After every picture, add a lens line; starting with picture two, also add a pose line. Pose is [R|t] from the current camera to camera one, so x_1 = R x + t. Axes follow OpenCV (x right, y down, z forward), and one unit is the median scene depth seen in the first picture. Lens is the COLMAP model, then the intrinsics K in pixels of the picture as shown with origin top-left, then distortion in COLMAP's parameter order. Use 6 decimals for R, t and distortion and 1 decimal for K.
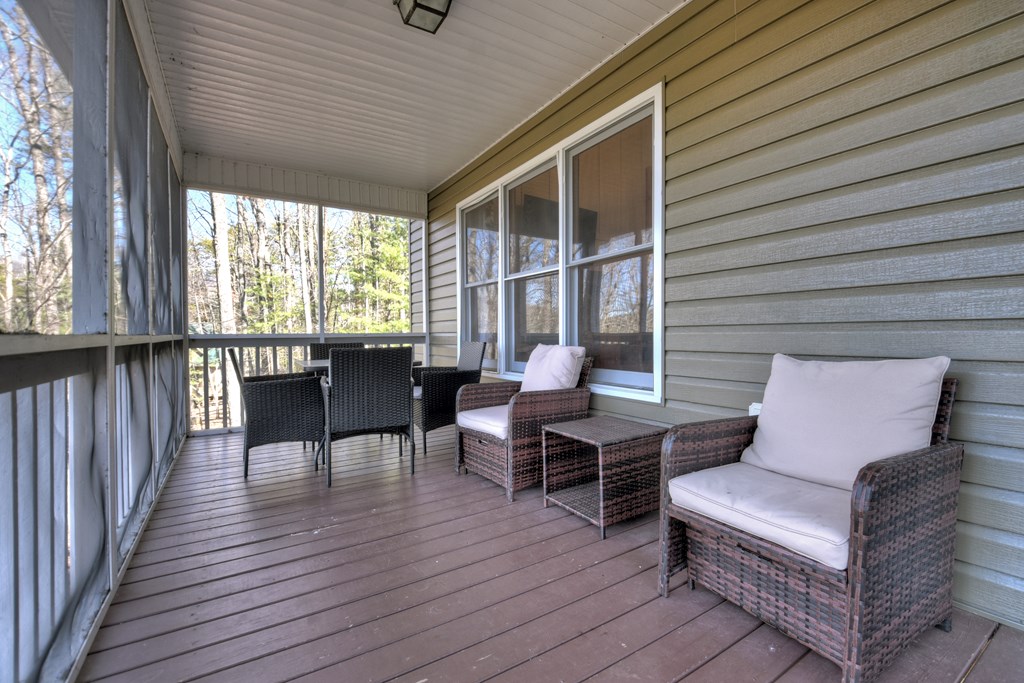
lens RADIAL K [[451.5, 0, 514.1], [0, 451.5, 336.8], [0, 0, 1]] dist [-0.015134, -0.003939]
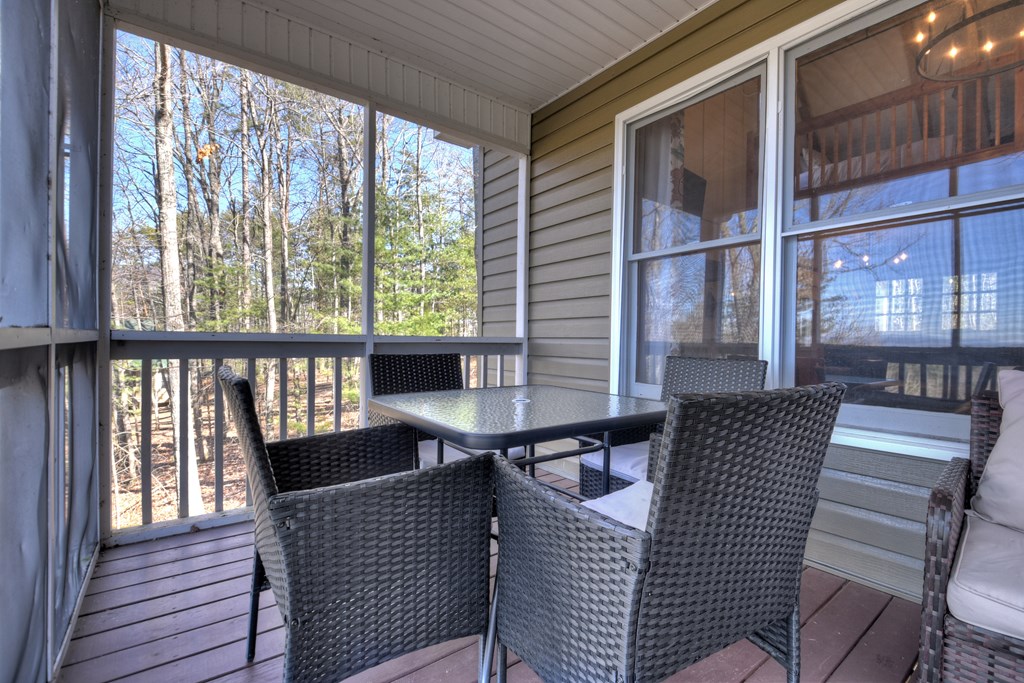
lens RADIAL K [[451.5, 0, 510.8], [0, 451.5, 344.0], [0, 0, 1]] dist [-0.015134, -0.003939]
pose [[0.996290, 0.020297, 0.083636, -0.262815], [-0.020610, 0.999783, 0.002884, -0.001170], [-0.083560, -0.004598, 0.996492, 0.380239]]
